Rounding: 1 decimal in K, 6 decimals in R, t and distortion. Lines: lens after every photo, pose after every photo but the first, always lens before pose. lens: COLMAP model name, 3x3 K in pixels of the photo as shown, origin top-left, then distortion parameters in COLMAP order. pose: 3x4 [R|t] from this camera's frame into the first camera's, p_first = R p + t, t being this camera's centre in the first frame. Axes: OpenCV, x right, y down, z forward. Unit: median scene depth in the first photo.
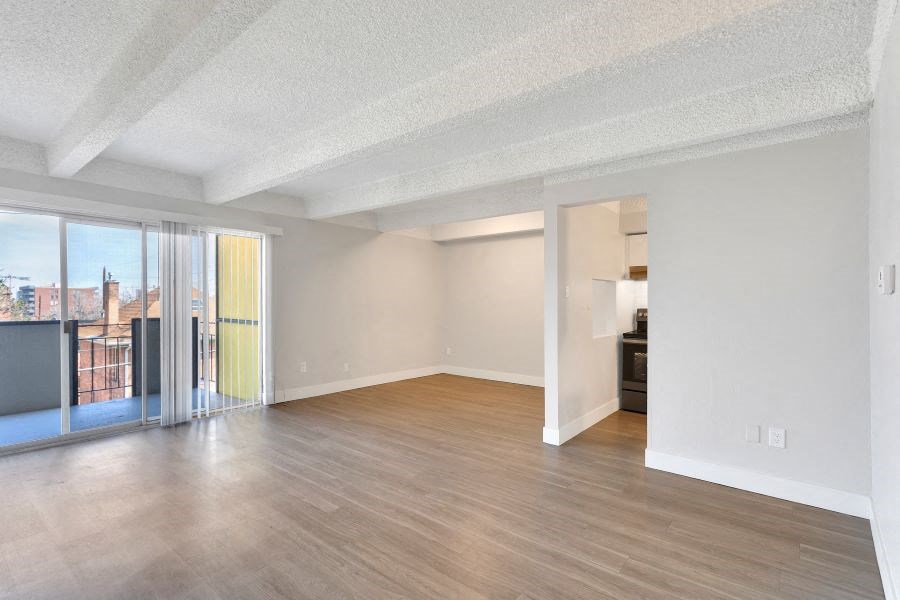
lens RADIAL K [[434.7, 0, 453.4], [0, 434.7, 302.3], [0, 0, 1]] dist [-0.000725, -0.000858]
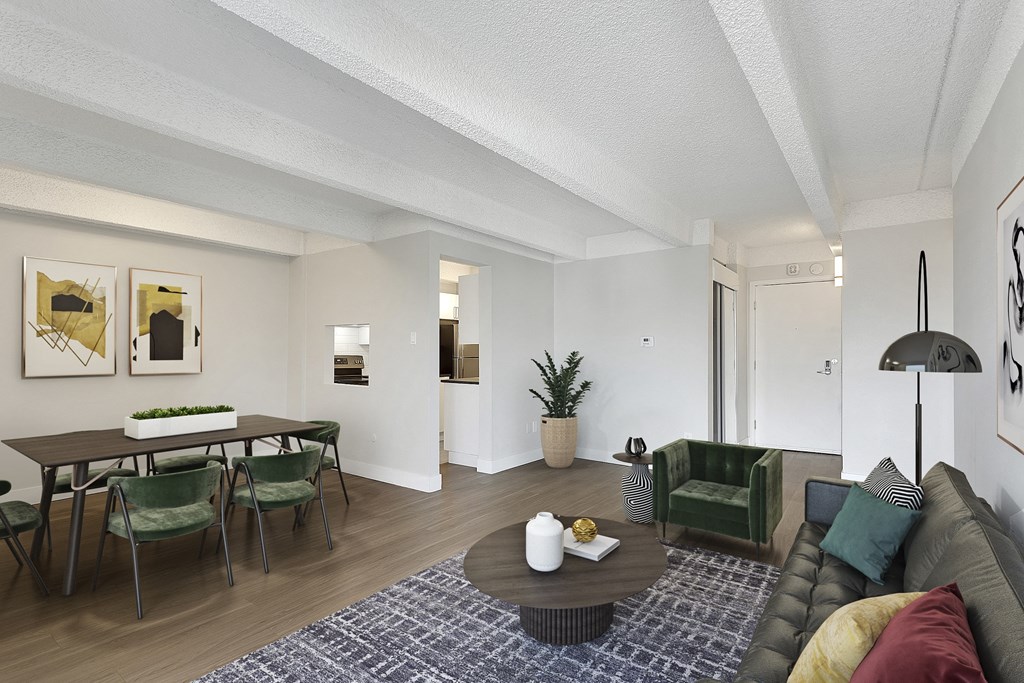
lens RADIAL K [[494.6, 0, 506.4], [0, 494.6, 341.5], [0, 0, 1]] dist [-0.000725, -0.000858]
pose [[-0.027254, 0.002190, 0.999626, -1.157713], [-0.005910, 0.999980, -0.002352, -0.022865], [-0.999611, -0.005972, -0.027240, 1.081010]]
